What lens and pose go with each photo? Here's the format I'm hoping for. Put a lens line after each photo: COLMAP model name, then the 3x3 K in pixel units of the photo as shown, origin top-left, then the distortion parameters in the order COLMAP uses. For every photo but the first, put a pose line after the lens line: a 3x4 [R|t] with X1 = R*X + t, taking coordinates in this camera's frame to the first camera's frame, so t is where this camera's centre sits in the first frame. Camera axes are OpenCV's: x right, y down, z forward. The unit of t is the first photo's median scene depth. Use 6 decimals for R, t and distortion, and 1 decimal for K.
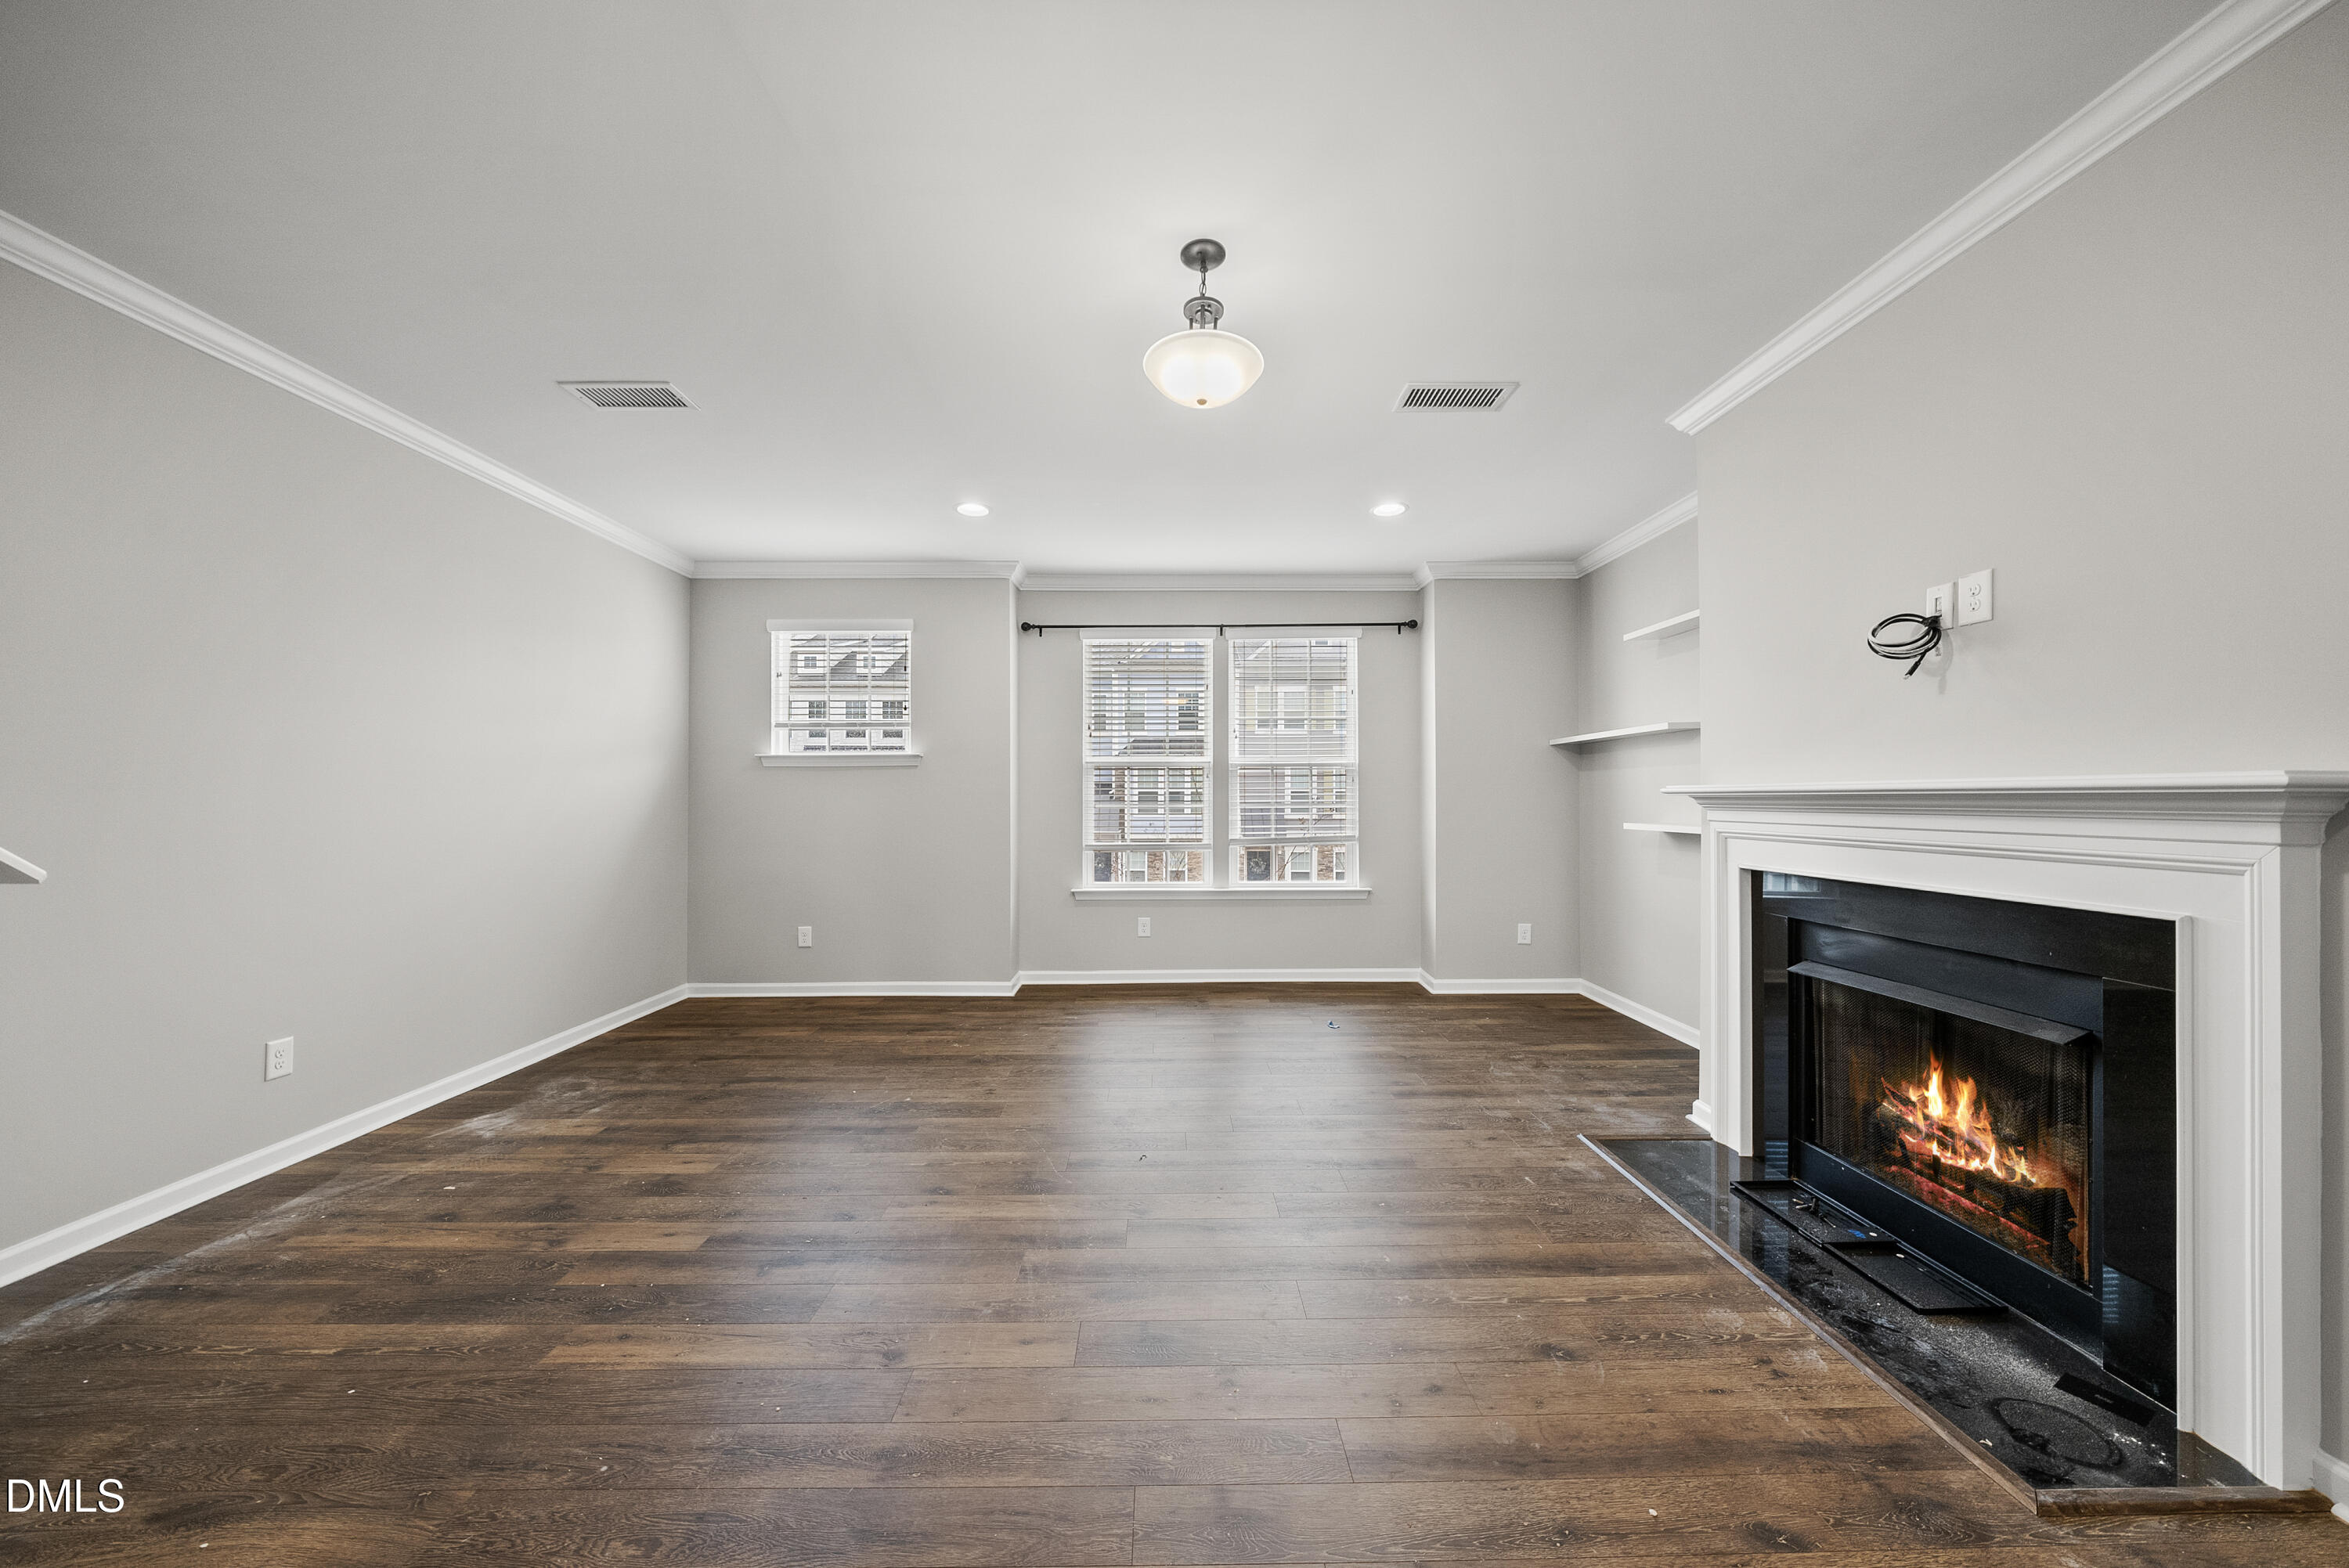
lens RADIAL K [[805.8, 0, 1171.4], [0, 805.8, 796.3], [0, 0, 1]] dist [-0.006764, 0.000138]
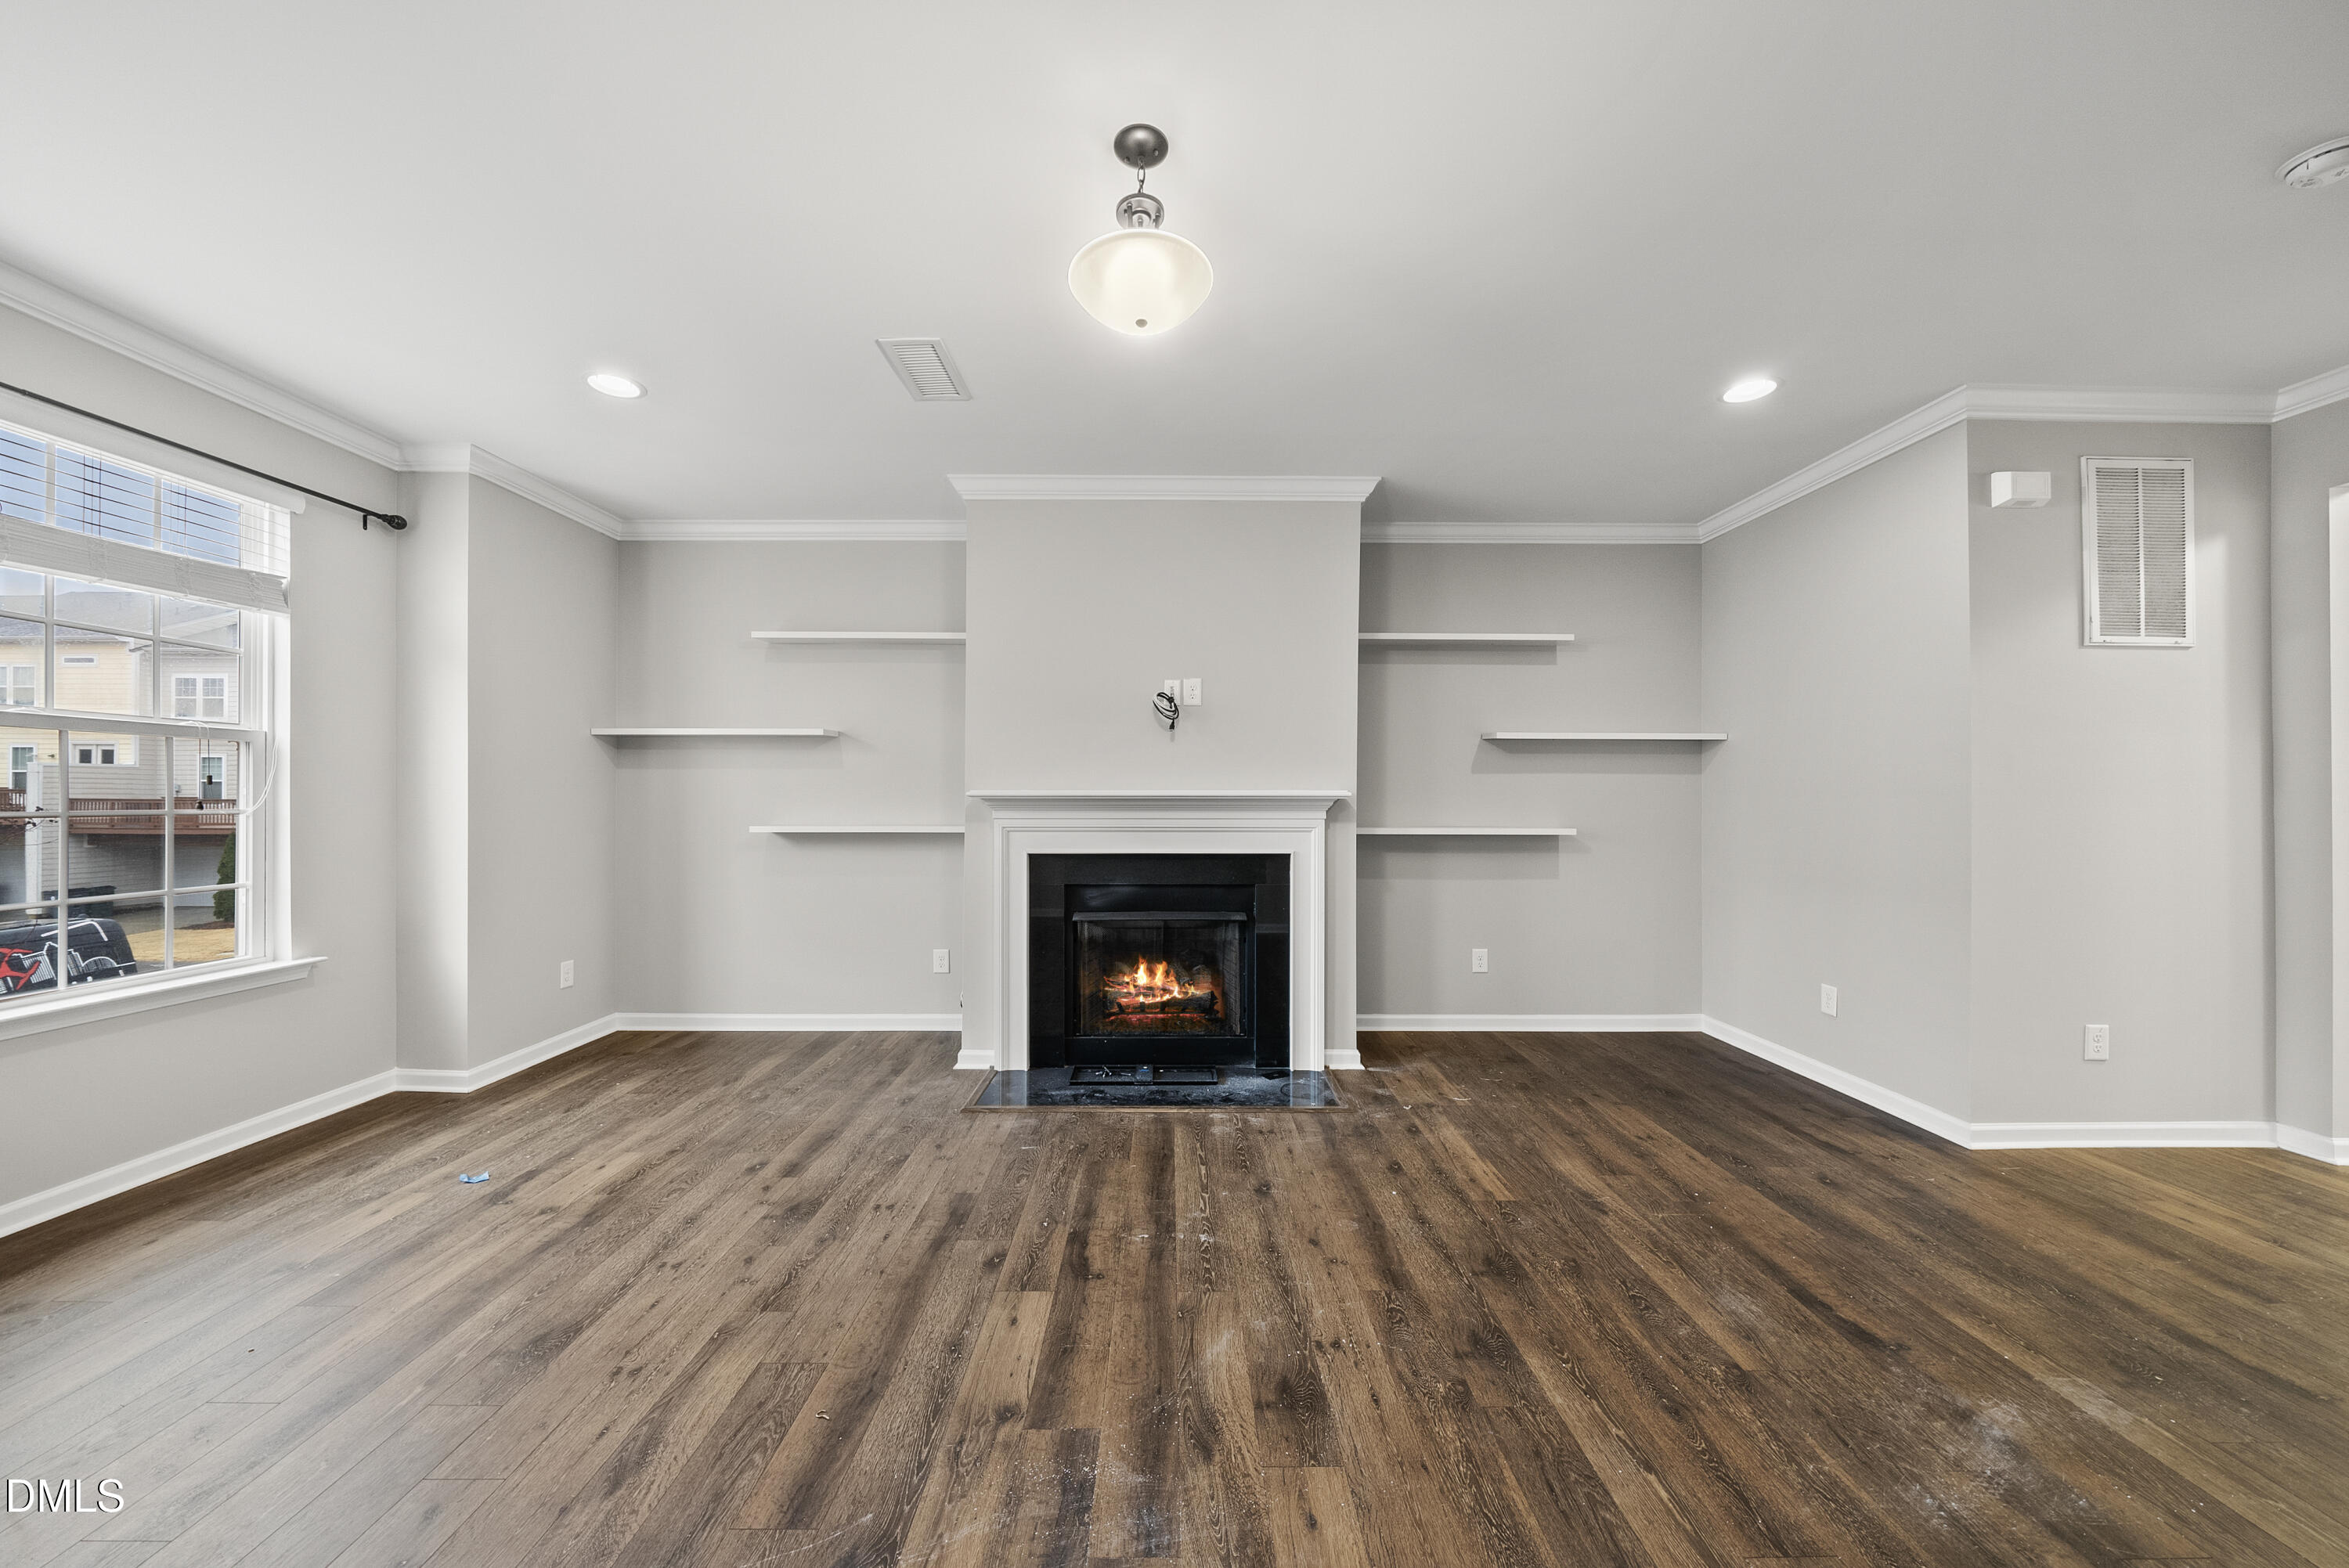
lens RADIAL K [[810.0, 0, 1174.6], [0, 810.0, 800.1], [0, 0, 1]] dist [-0.005265, -0.000116]
pose [[0.003725, 0.000141, 0.999993, -0.794053], [-0.003323, 0.999994, -0.000128, 0.001466], [-0.999988, -0.003323, 0.003726, 0.954428]]
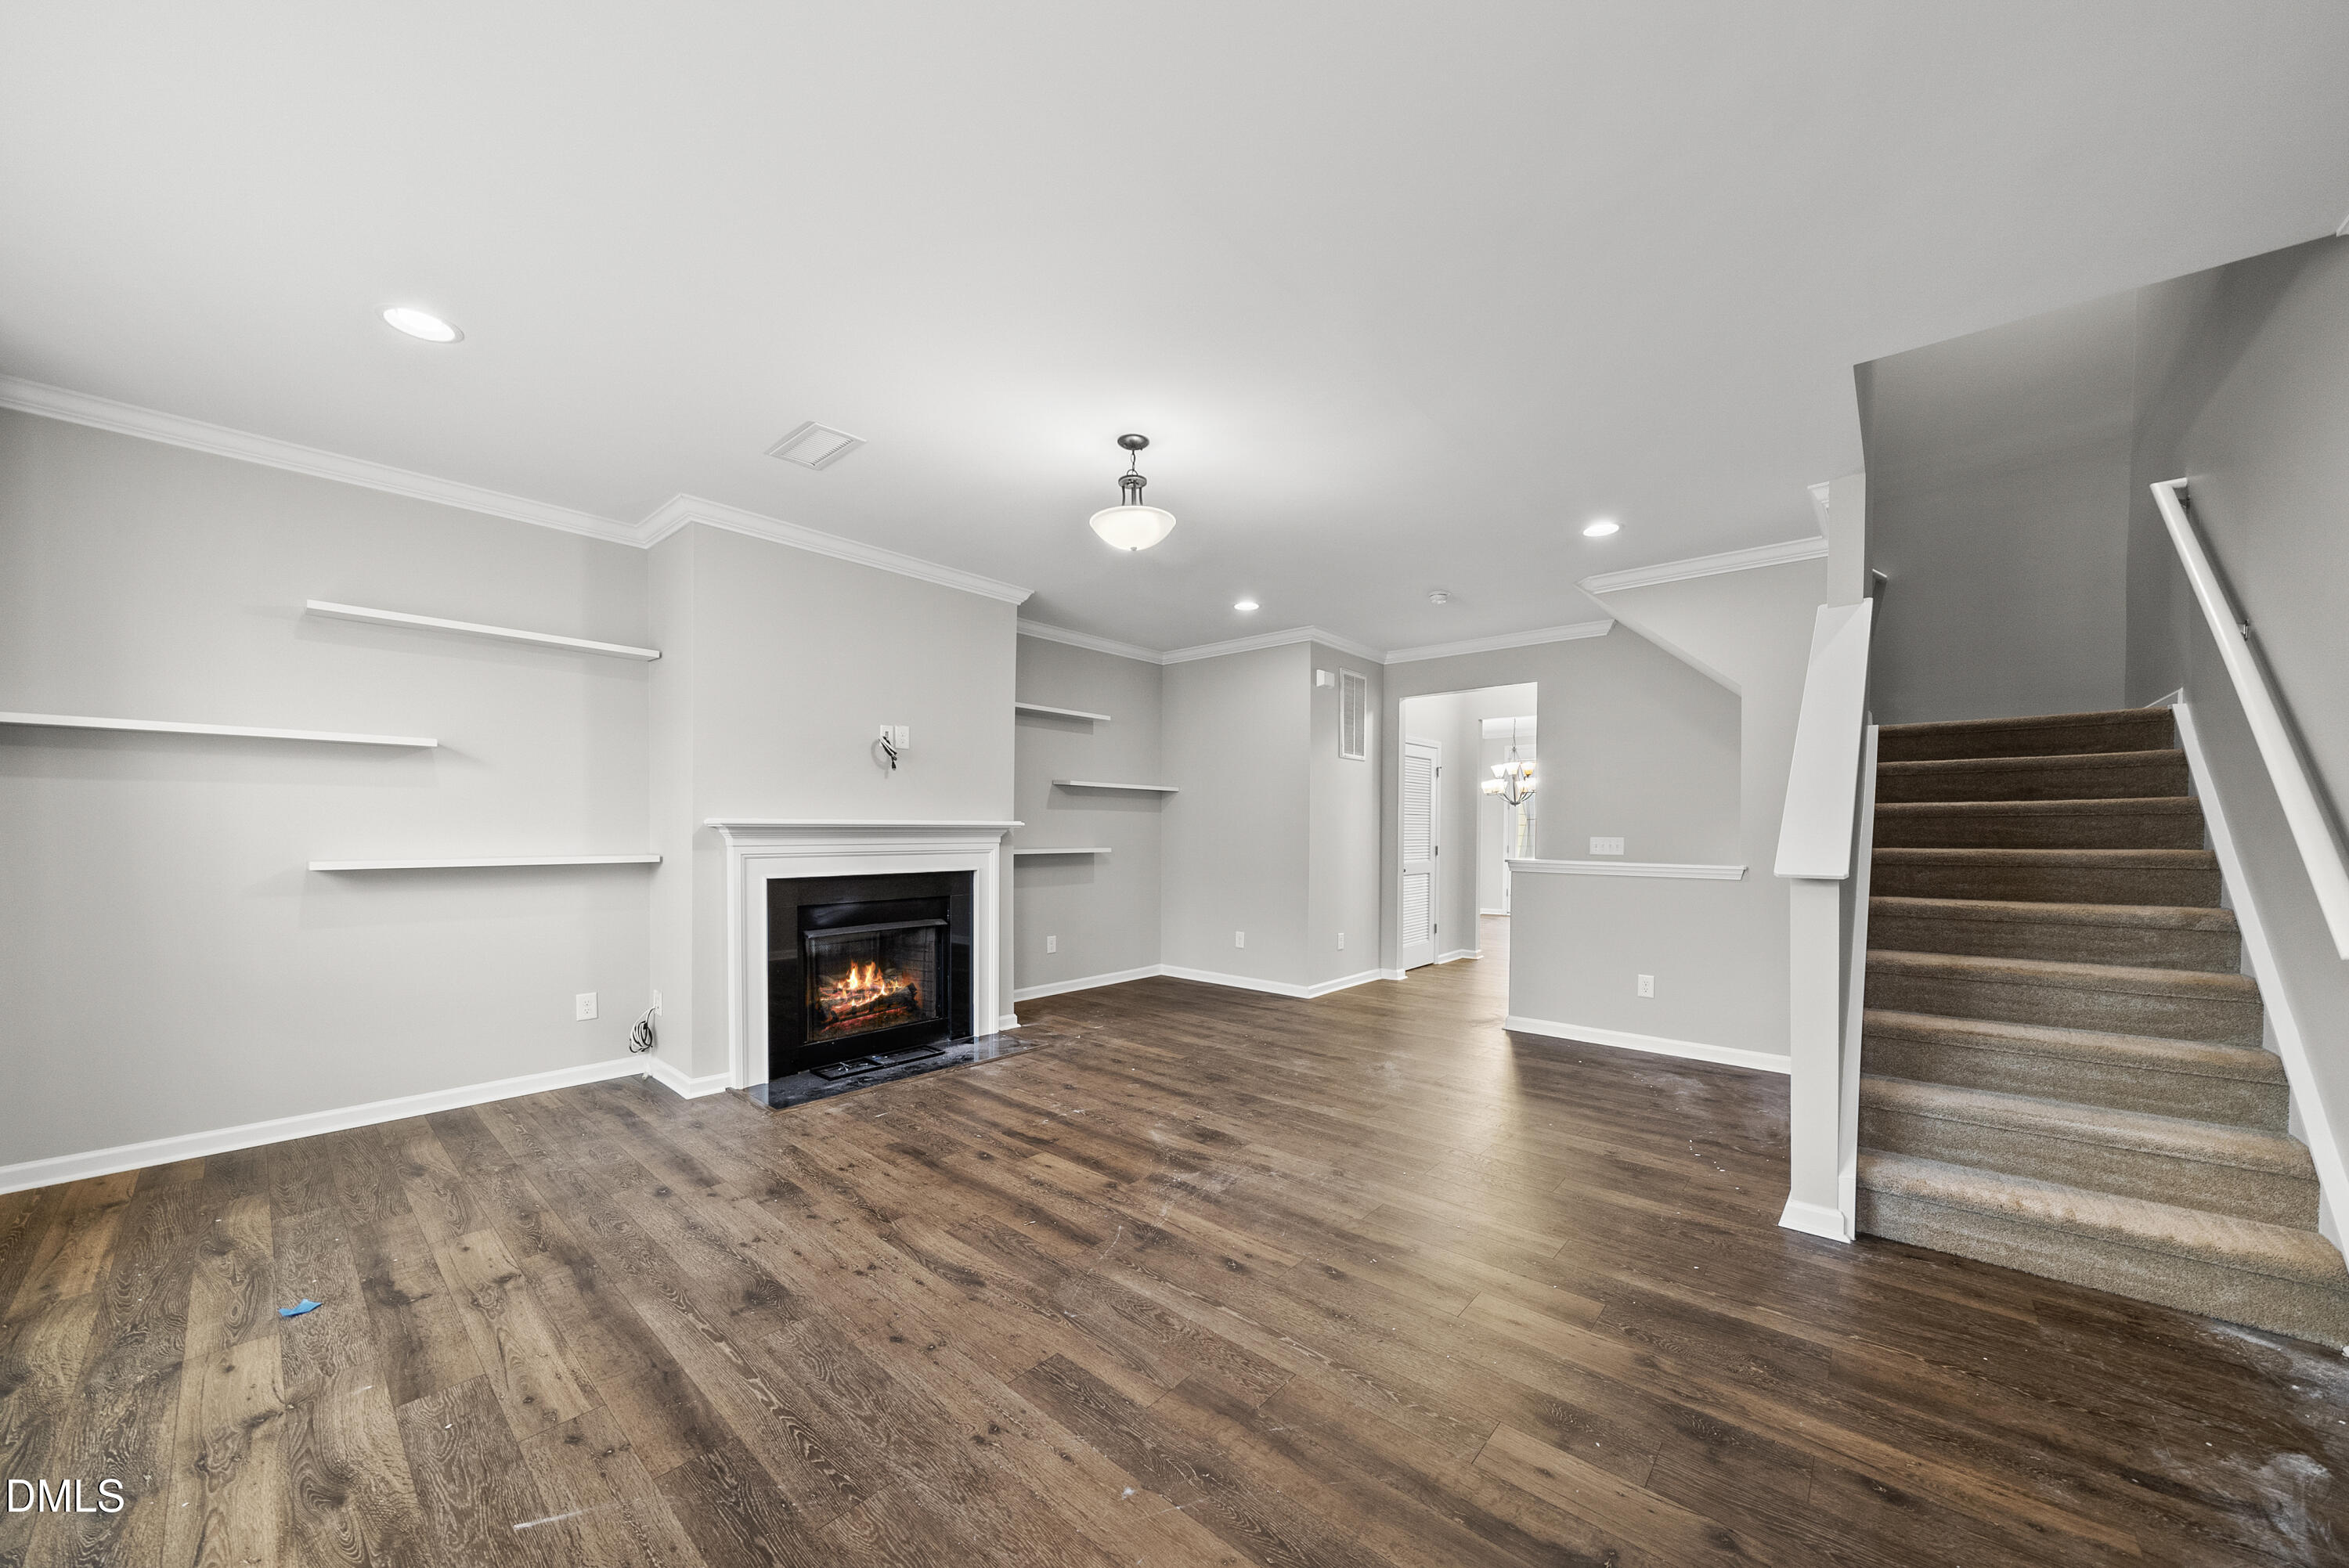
lens RADIAL K [[828.2, 0, 1181.0], [0, 828.2, 854.5], [0, 0, 1]] dist [-0.001104, -0.000112]
pose [[-0.746067, -0.022297, 0.665497, -0.998113], [-0.004167, 0.999576, 0.028818, 0.004278], [-0.665858, 0.018727, -0.745844, 2.020550]]
